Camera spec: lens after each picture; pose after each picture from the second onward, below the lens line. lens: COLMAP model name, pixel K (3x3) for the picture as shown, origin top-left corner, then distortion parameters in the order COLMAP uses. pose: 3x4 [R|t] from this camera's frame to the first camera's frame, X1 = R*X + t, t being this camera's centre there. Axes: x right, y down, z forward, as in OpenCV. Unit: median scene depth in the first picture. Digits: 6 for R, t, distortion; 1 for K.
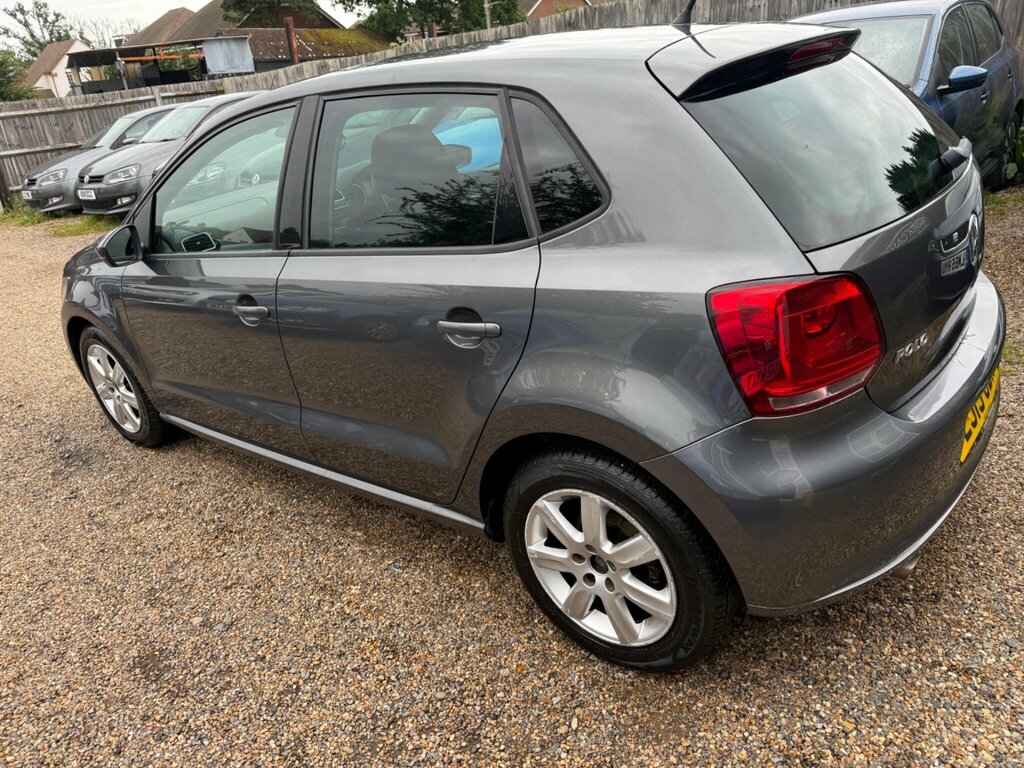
lens RADIAL K [[722.7, 0, 516.2], [0, 722.7, 385.2], [0, 0, 1]] dist [0.004428, -0.008911]
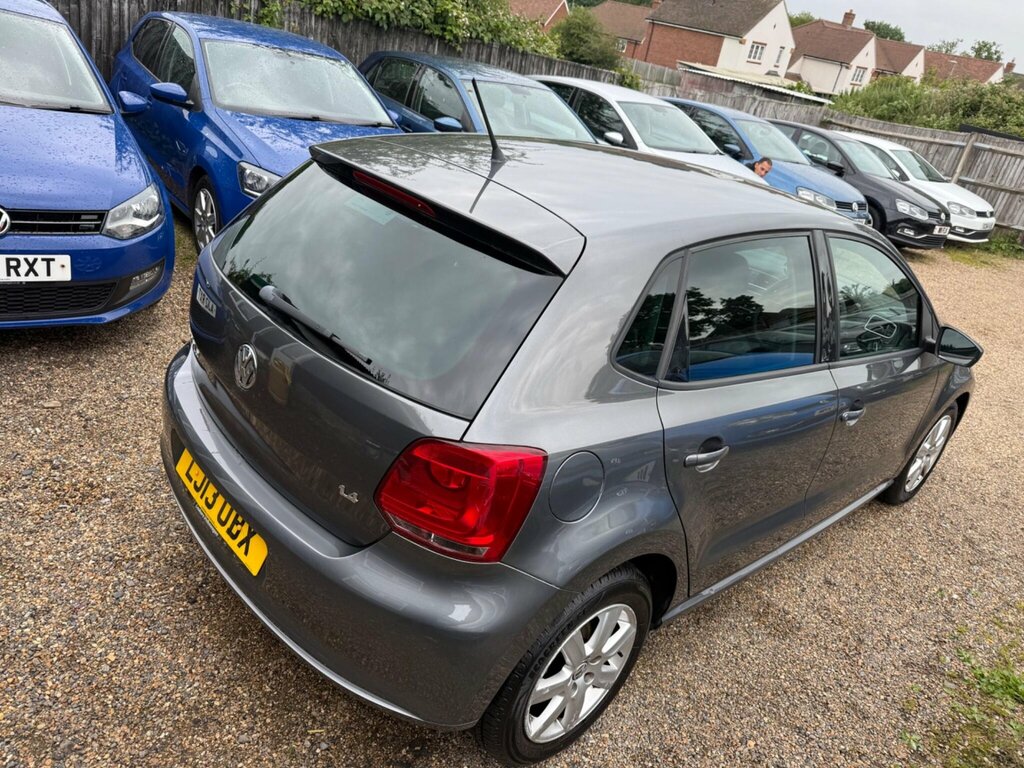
lens RADIAL K [[720.7, 0, 511.0], [0, 720.7, 383.1], [0, 0, 1]] dist [-0.000941, -0.003465]
pose [[-0.191896, 0.495842, -0.846945, 1.158528], [-0.545246, 0.663681, 0.512089, -0.747027], [0.816017, 0.560061, 0.142998, 0.935696]]
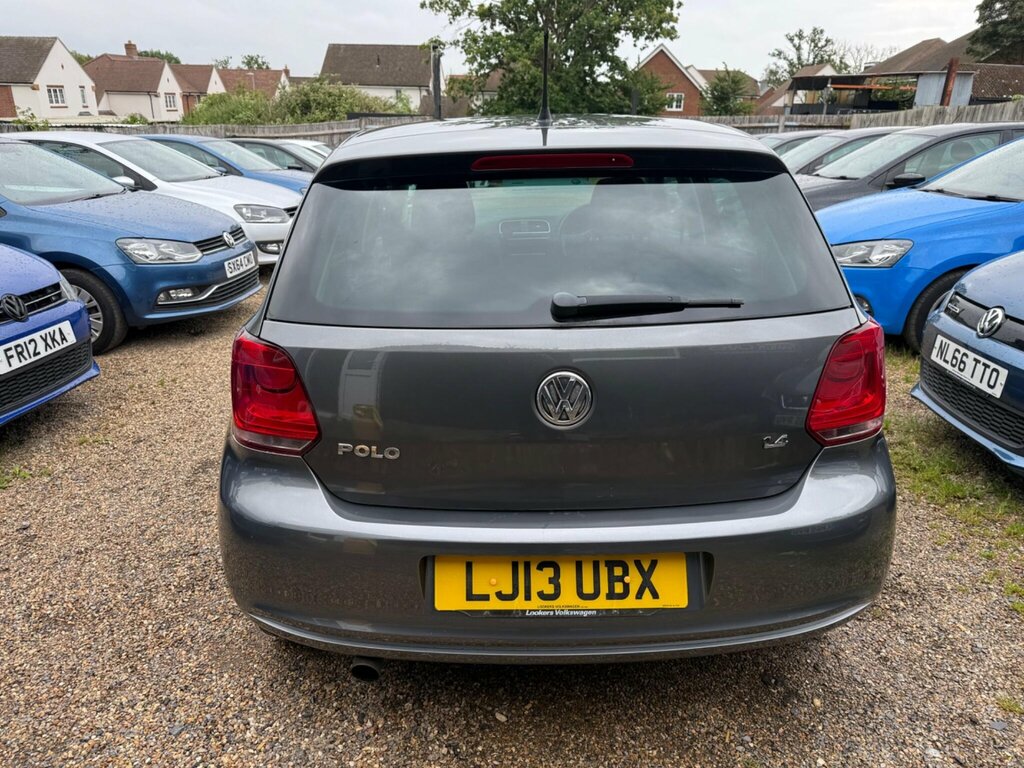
lens RADIAL K [[721.5, 0, 507.9], [0, 721.5, 386.1], [0, 0, 1]] dist [0.006913, -0.011929]
pose [[0.619029, 0.360898, -0.697535, 0.932557], [-0.381120, 0.914618, 0.134988, -0.242407], [0.686695, 0.182284, 0.703721, 0.279171]]
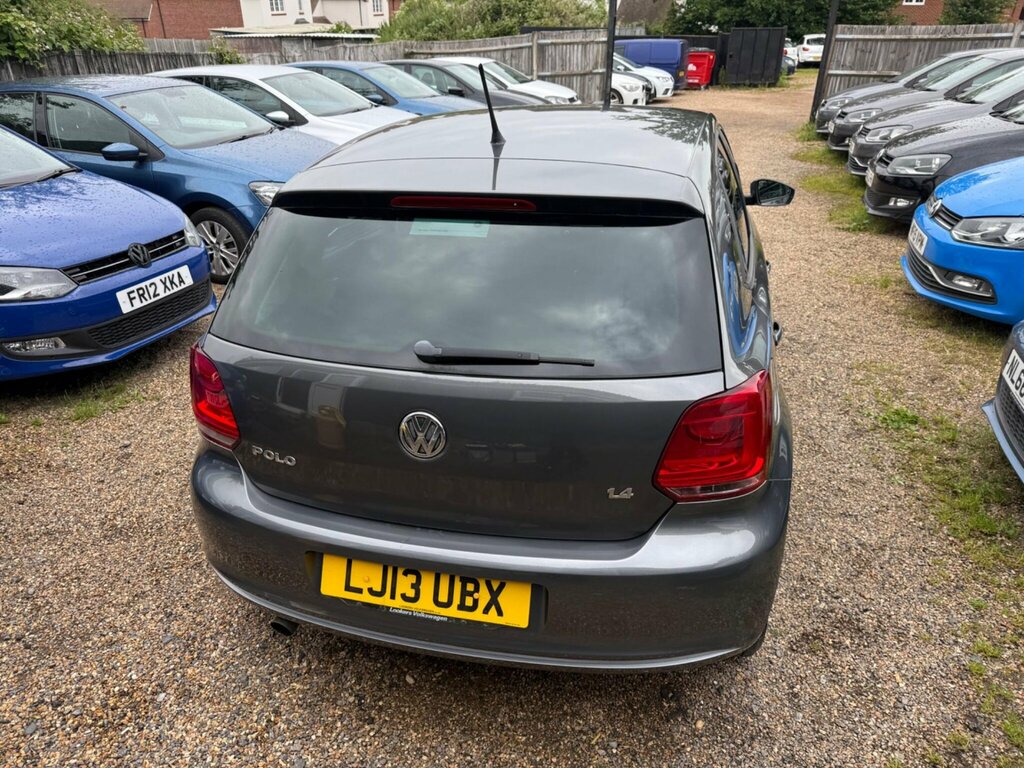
lens RADIAL K [[721.5, 0, 507.9], [0, 721.5, 386.1], [0, 0, 1]] dist [0.006913, -0.011929]
pose [[0.400694, 0.493715, -0.771810, 1.092377], [-0.401569, 0.851805, 0.336408, -0.496000], [0.823521, 0.175138, 0.539573, 0.452391]]
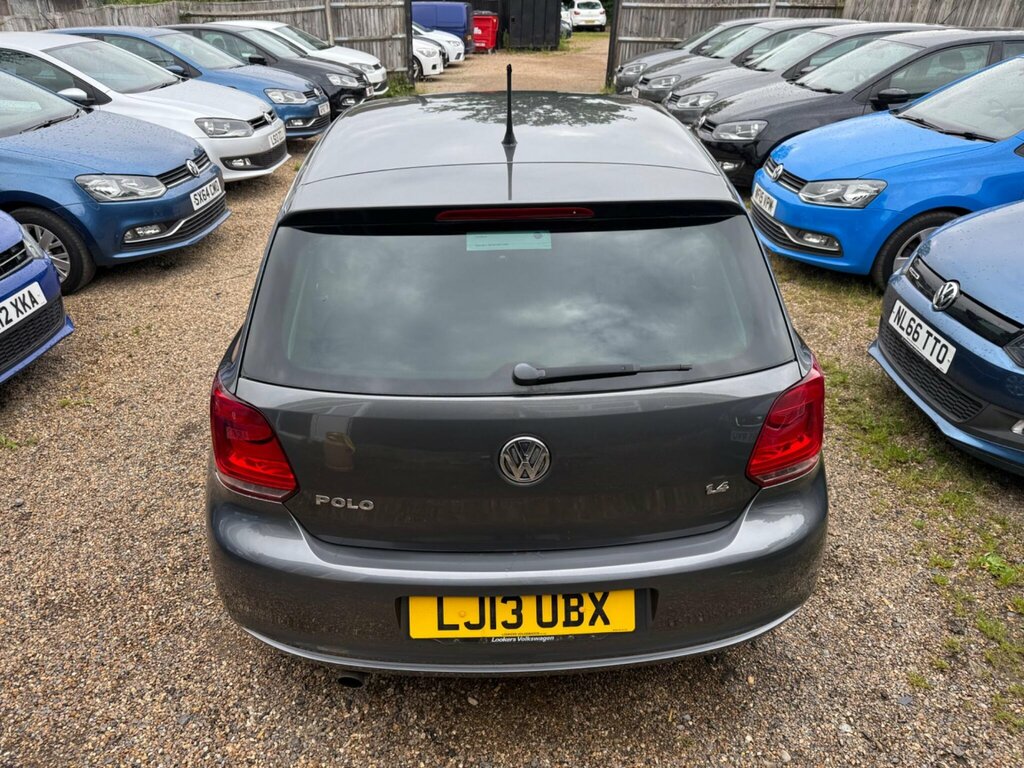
lens RADIAL K [[723.1, 0, 508.8], [0, 723.1, 385.1], [0, 0, 1]] dist [0.004281, -0.008895]
pose [[0.640545, 0.462456, -0.613055, 0.901752], [-0.380233, 0.884600, 0.270012, -0.420272], [0.667177, 0.060149, 0.742467, 0.233608]]
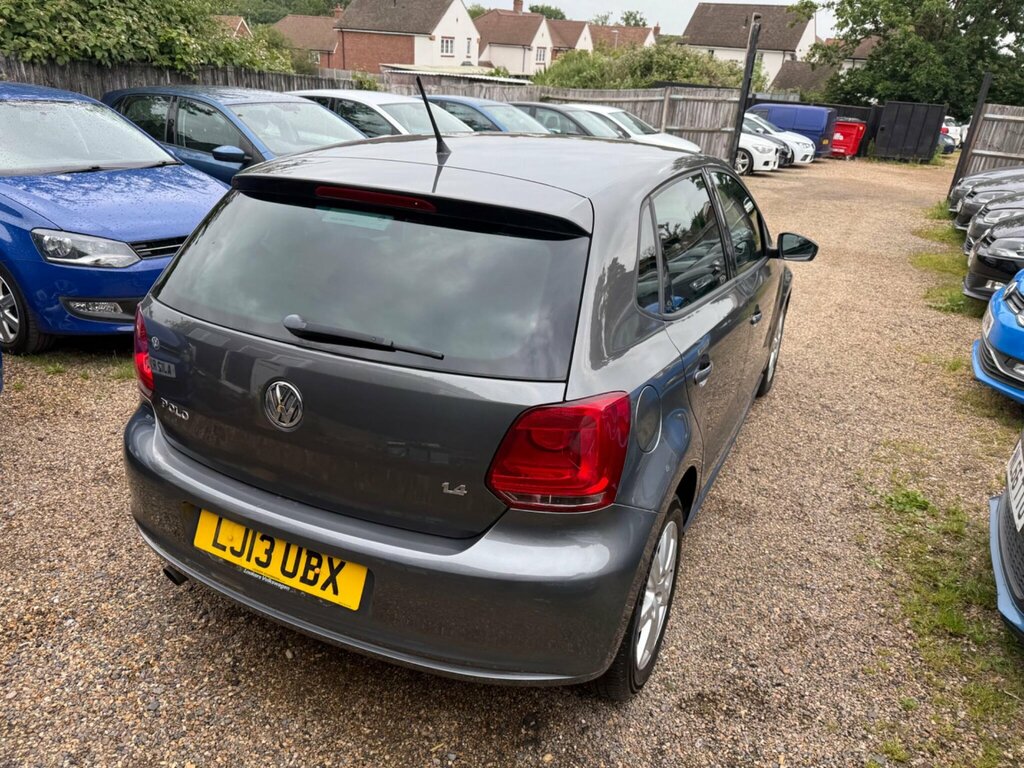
lens RADIAL K [[719.7, 0, 509.8], [0, 719.7, 376.5], [0, 0, 1]] dist [0.005093, -0.008930]
pose [[0.202028, 0.481693, -0.852735, 1.212039], [-0.471705, 0.810904, 0.346308, -0.580678], [0.858300, 0.332275, 0.391042, 0.686847]]
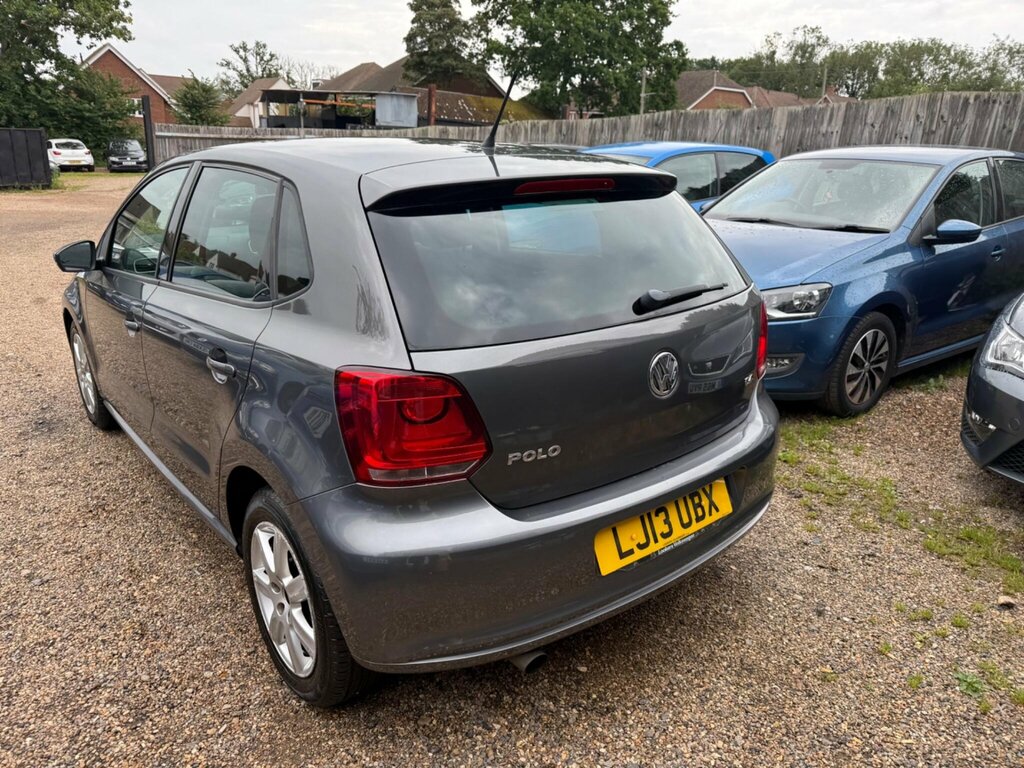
lens RADIAL K [[723.7, 0, 503.2], [0, 723.7, 384.0], [0, 0, 1]] dist [0.000629, -0.005019]
pose [[0.966609, 0.190877, -0.170978, 0.462695], [-0.206030, 0.975620, -0.075607, -0.045134], [0.152378, 0.108309, 0.982370, -0.071486]]
